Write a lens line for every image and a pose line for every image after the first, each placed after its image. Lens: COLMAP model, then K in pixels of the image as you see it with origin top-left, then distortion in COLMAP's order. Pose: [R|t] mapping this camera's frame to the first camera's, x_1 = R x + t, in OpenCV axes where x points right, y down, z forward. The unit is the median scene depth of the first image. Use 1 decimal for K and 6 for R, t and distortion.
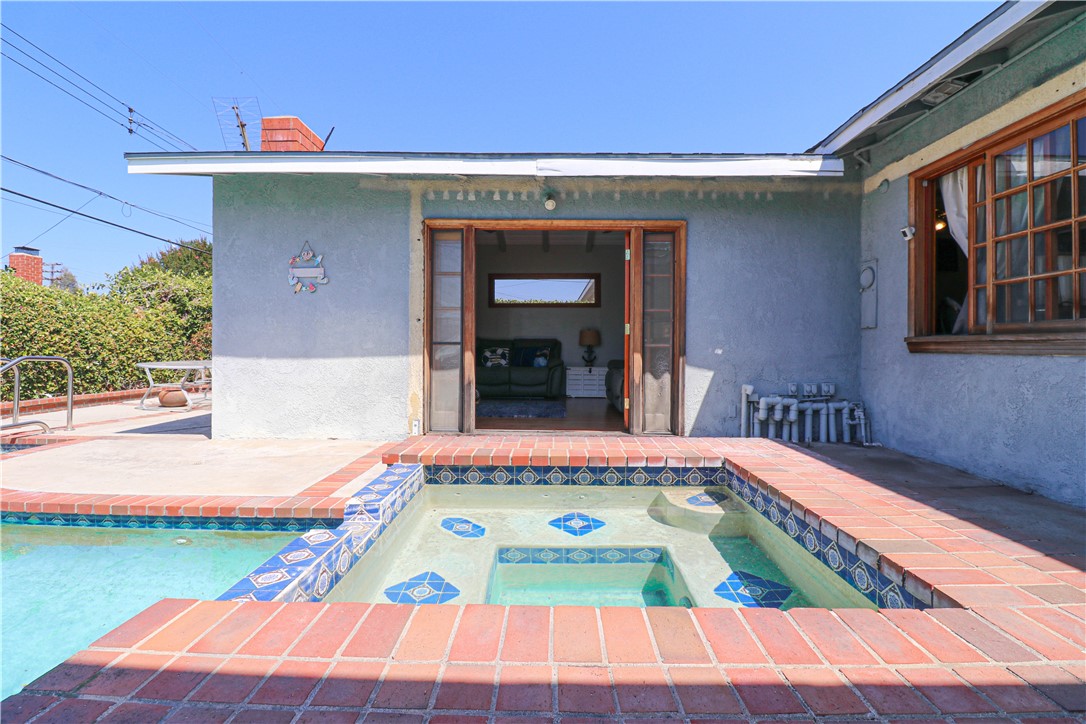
lens RADIAL K [[505.1, 0, 539.8], [0, 505.1, 349.7], [0, 0, 1]] dist [0.001101, -0.012895]
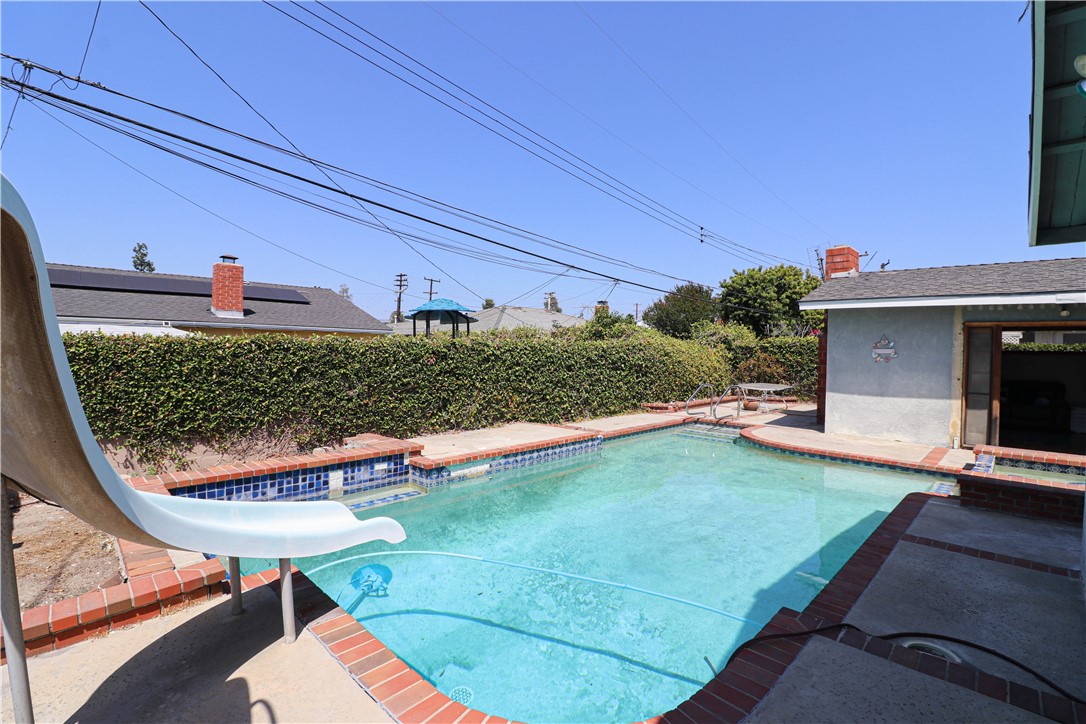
lens RADIAL K [[505.1, 0, 539.8], [0, 505.1, 349.7], [0, 0, 1]] dist [0.001101, -0.012895]
pose [[0.729809, 0.014867, -0.683490, -0.110903], [-0.021015, 0.999779, -0.000693, -0.129542], [0.683328, 0.014869, 0.729960, -1.255993]]
